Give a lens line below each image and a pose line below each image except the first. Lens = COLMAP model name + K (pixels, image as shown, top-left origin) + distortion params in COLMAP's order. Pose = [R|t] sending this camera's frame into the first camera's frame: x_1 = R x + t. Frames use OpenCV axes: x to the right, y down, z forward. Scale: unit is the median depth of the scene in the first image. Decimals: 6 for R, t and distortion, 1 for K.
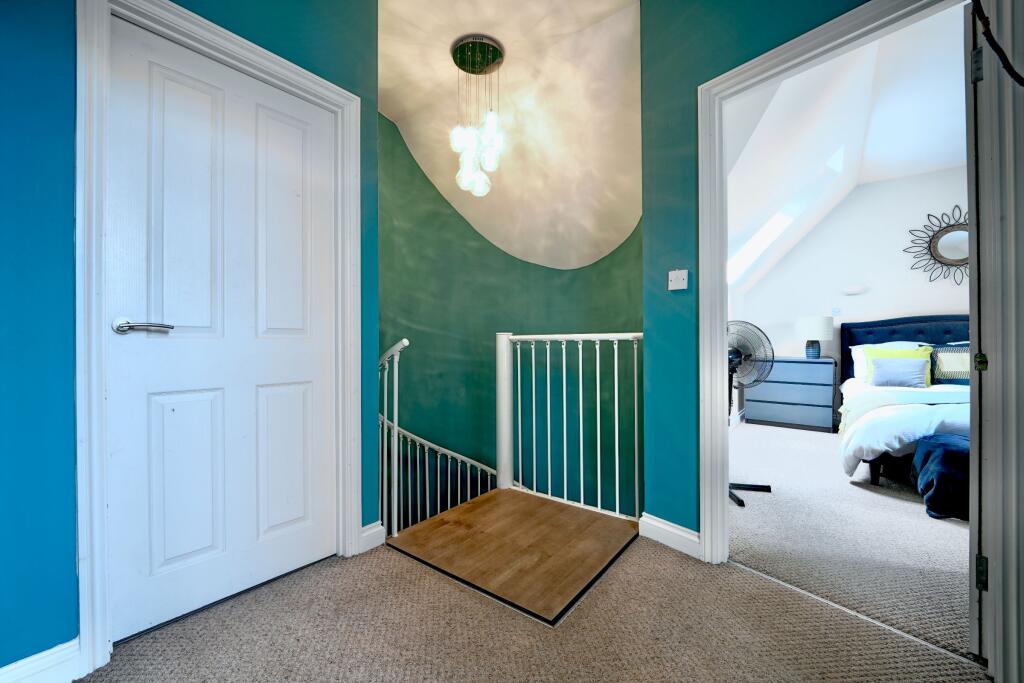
lens RADIAL K [[417.1, 0, 510.3], [0, 417.1, 340.5], [0, 0, 1]] dist [-0.003384, -0.001692]
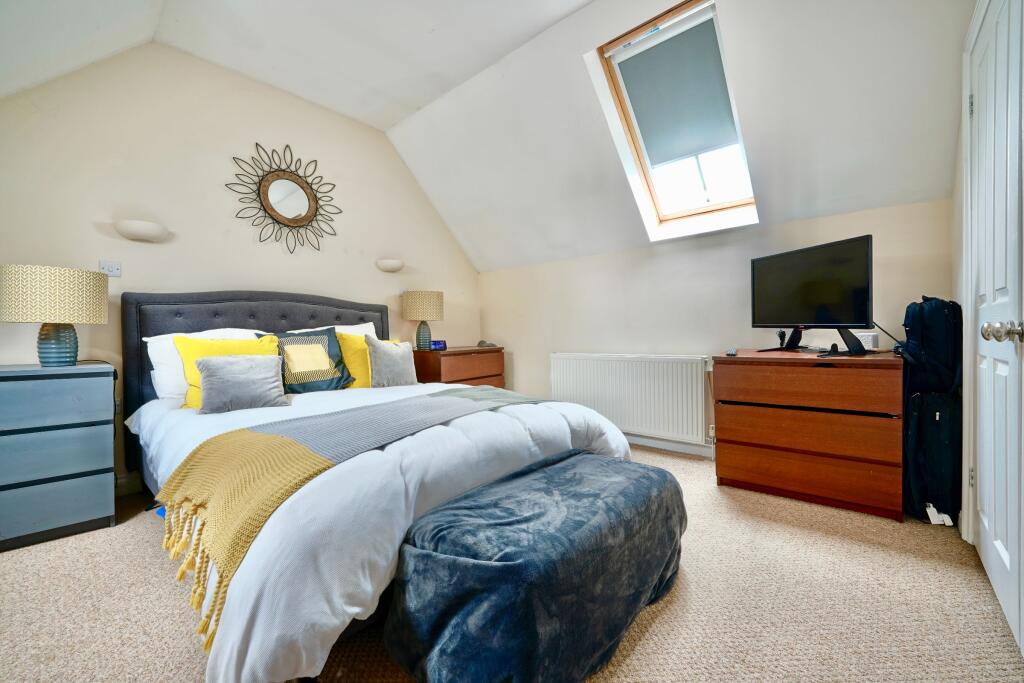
lens RADIAL K [[417.1, 0, 510.7], [0, 417.1, 337.3], [0, 0, 1]] dist [-0.003384, -0.001692]
pose [[0.065706, -0.004343, 0.997830, 0.351098], [-0.000129, 0.999990, 0.004361, 0.012042], [-0.997839, -0.000415, 0.065705, 0.537980]]
